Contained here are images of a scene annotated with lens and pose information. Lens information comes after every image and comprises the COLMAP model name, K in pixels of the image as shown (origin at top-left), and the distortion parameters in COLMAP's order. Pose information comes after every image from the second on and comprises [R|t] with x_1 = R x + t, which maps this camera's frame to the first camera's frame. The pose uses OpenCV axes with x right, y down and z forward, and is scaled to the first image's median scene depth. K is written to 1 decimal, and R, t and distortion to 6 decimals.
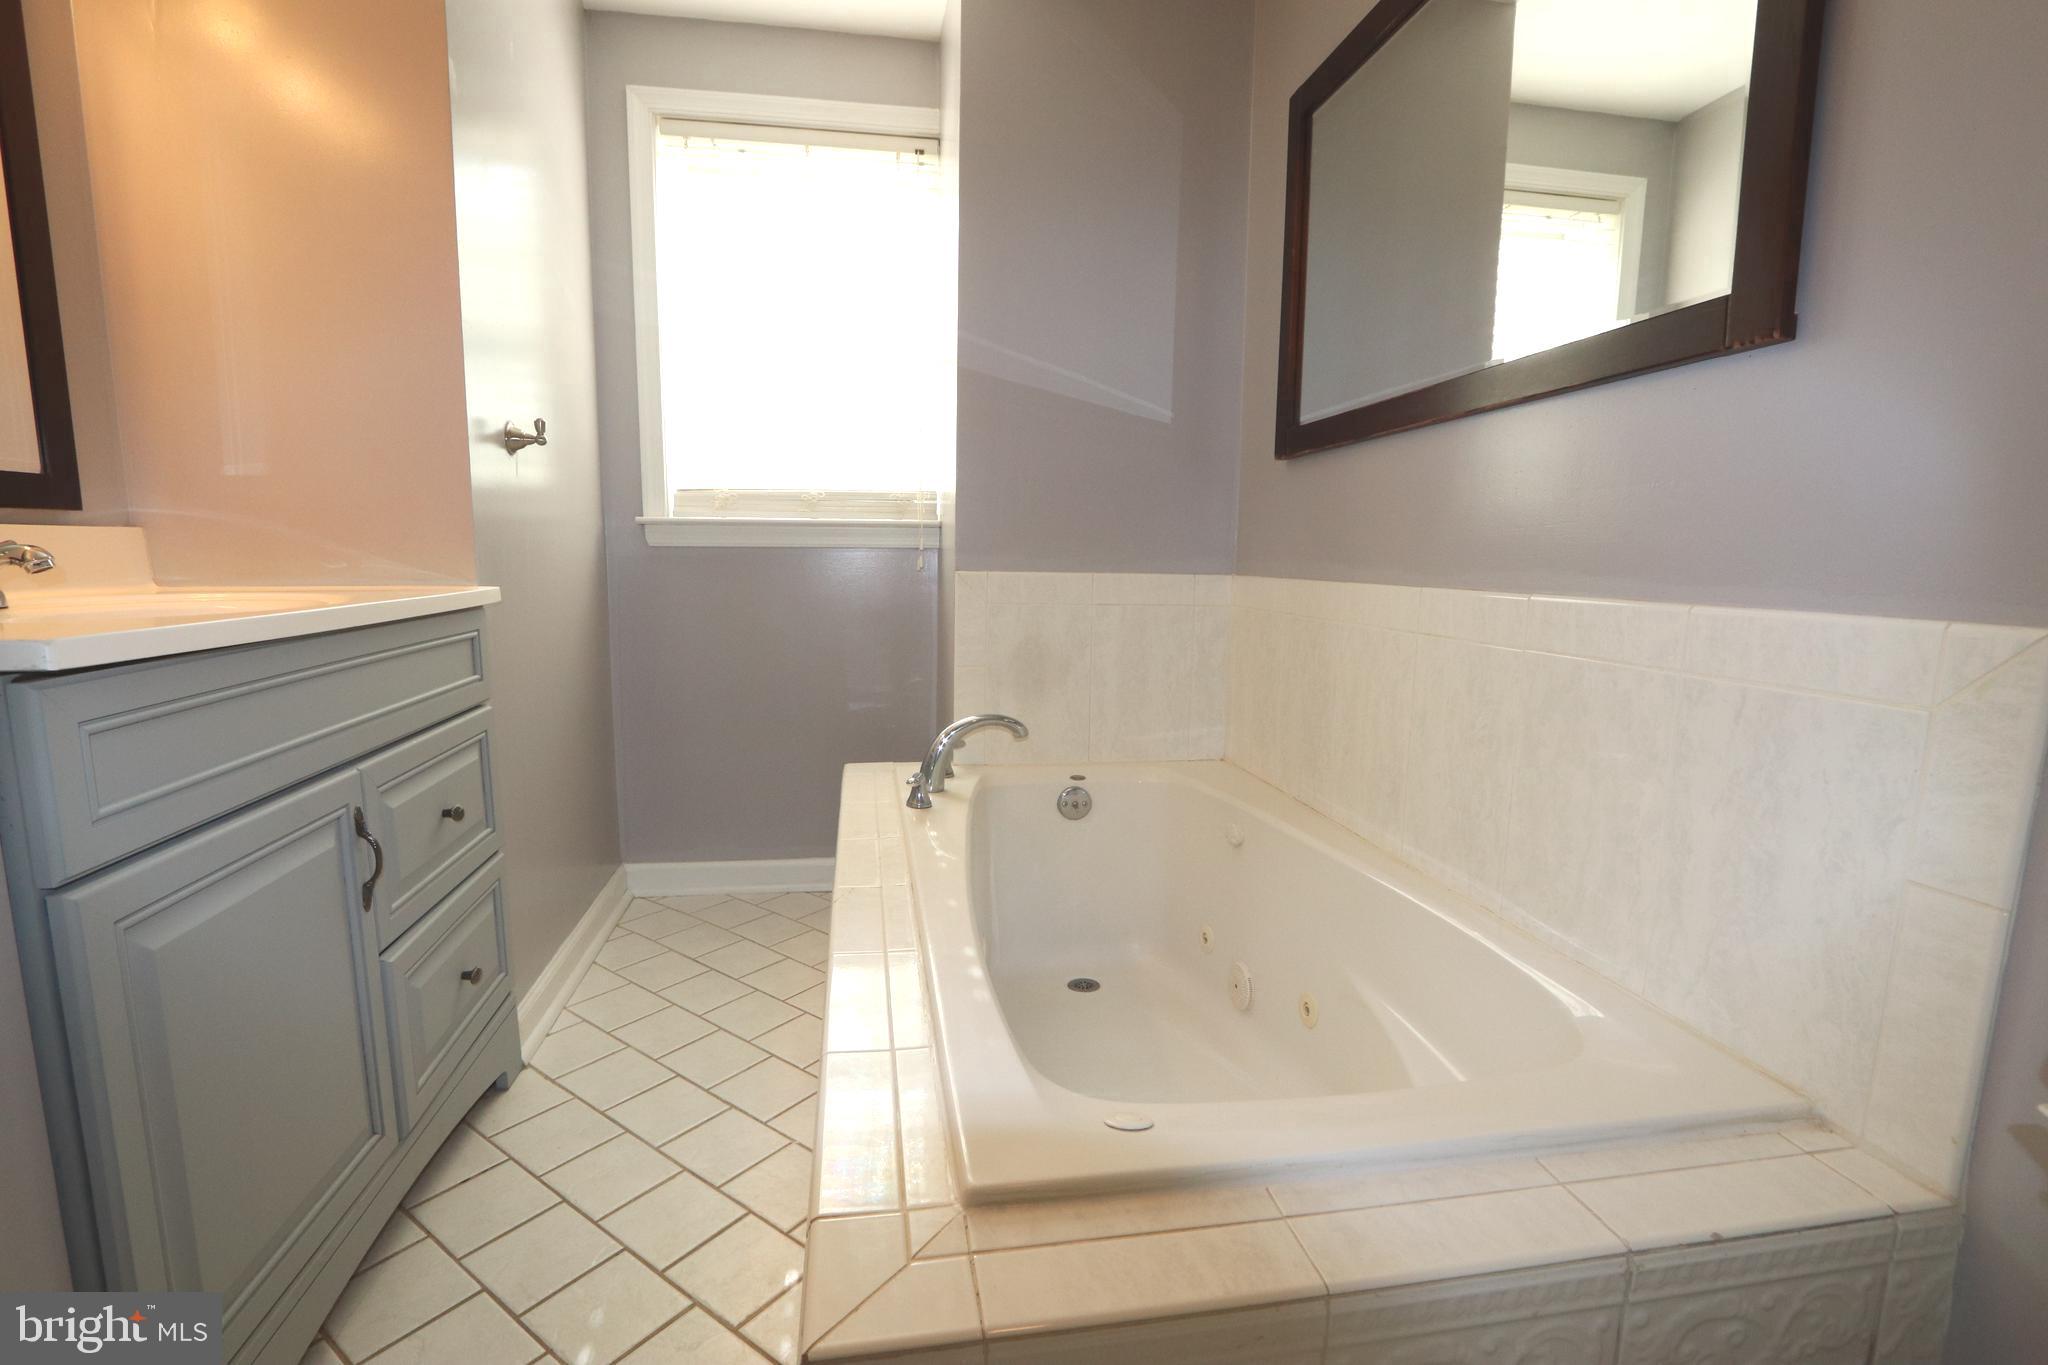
lens RADIAL K [[942.5, 0, 1023.8], [0, 942.5, 683.3], [0, 0, 1]] dist [-0.021996, 0.004510]
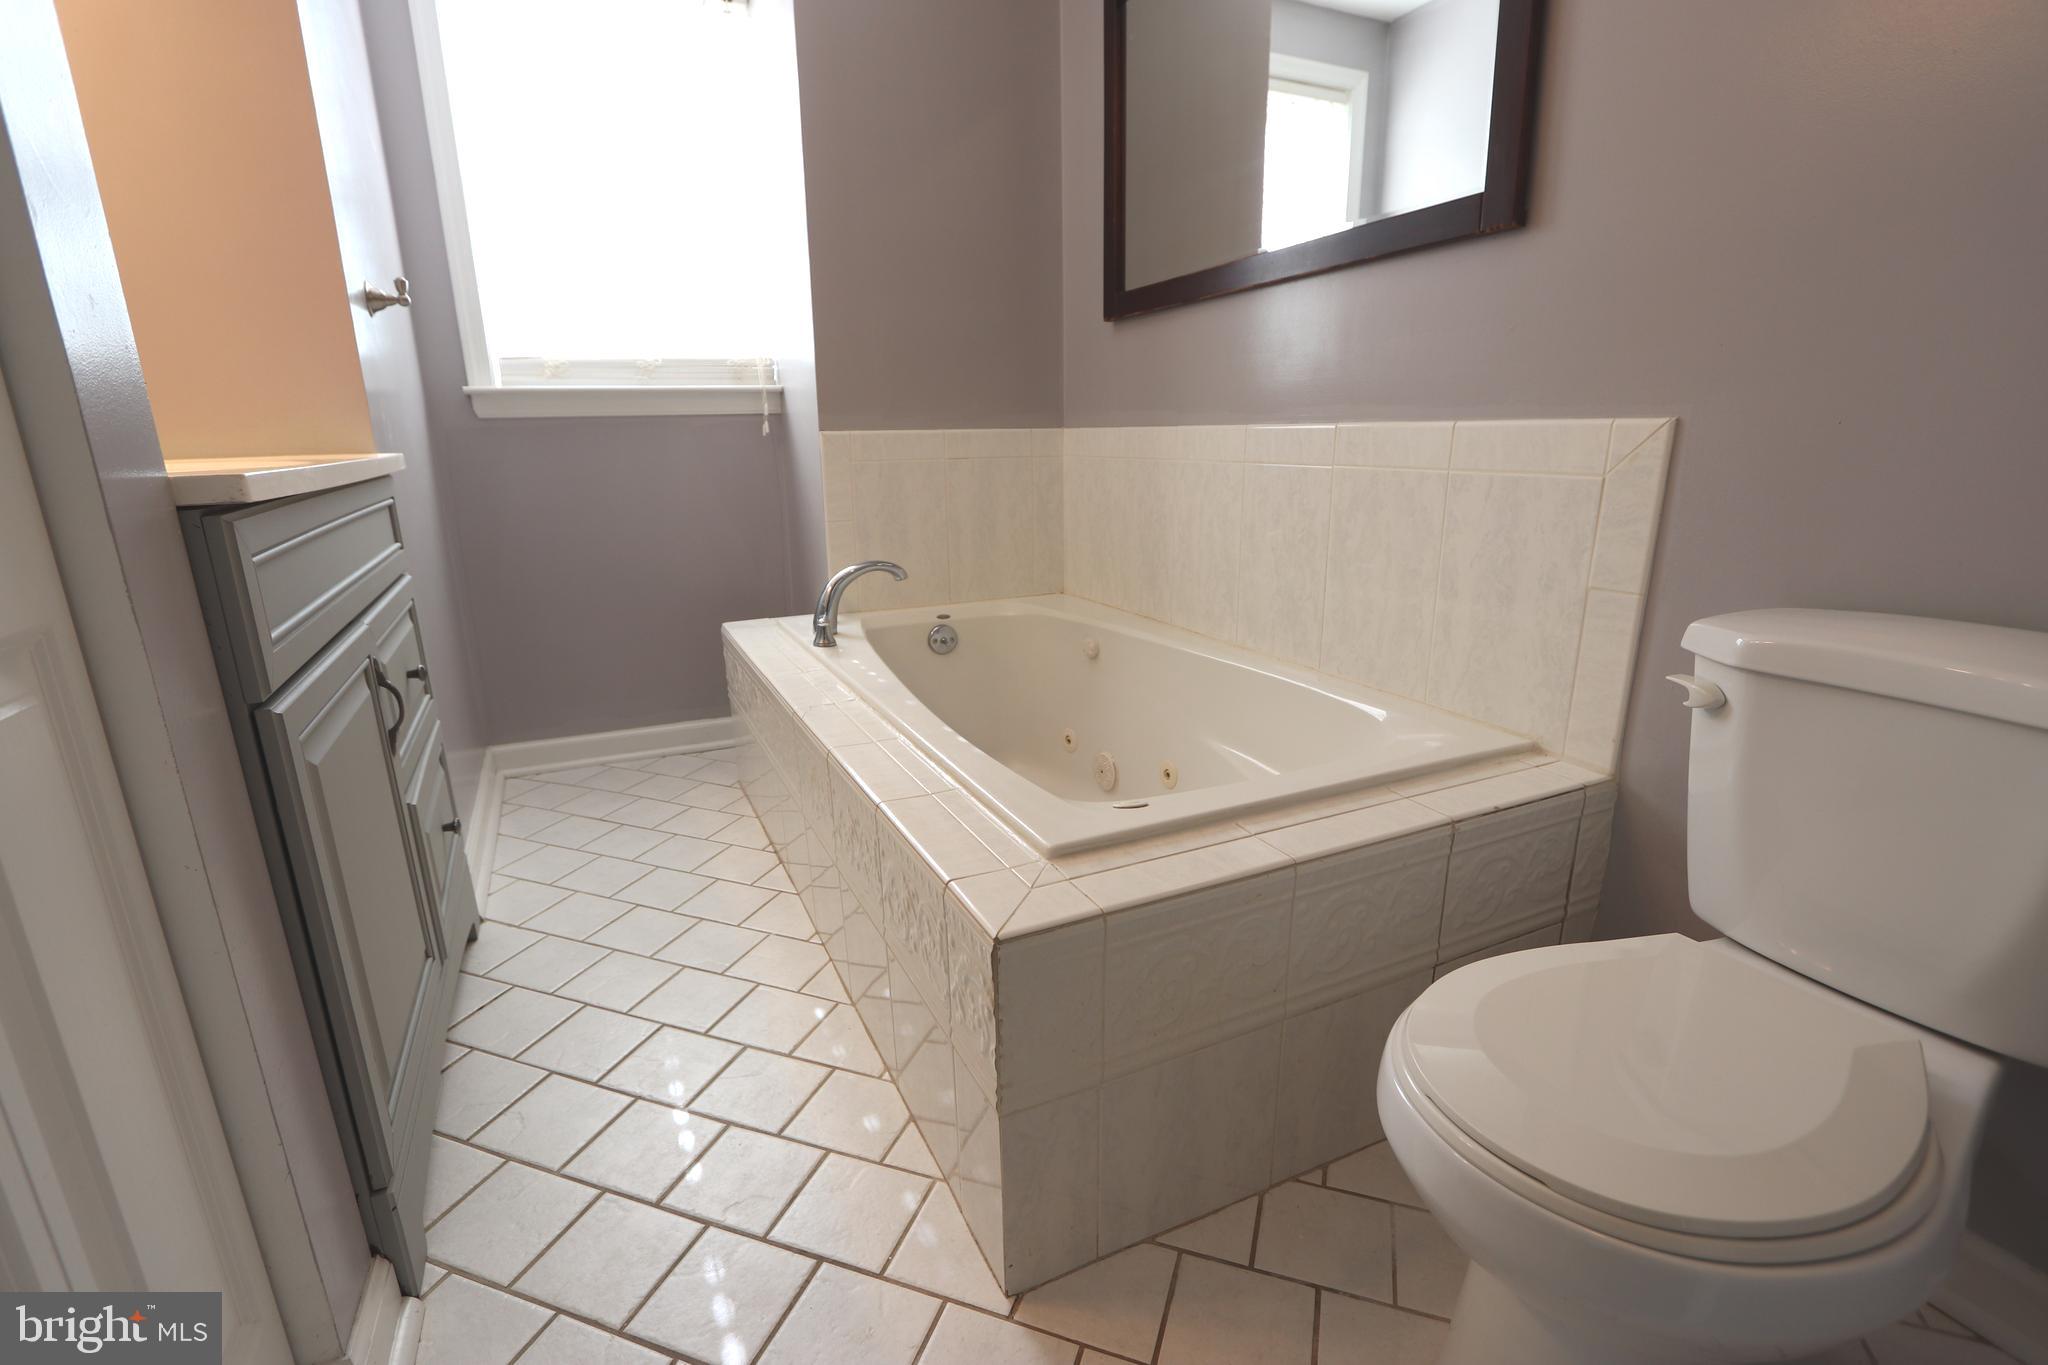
lens RADIAL K [[942.5, 0, 1018.2], [0, 942.5, 688.5], [0, 0, 1]] dist [-0.021996, 0.004510]
pose [[0.962019, -0.099475, 0.254212, -0.177728], [0.066137, 0.988431, 0.136493, 0.043604], [-0.264849, -0.114496, 0.957468, -0.126358]]
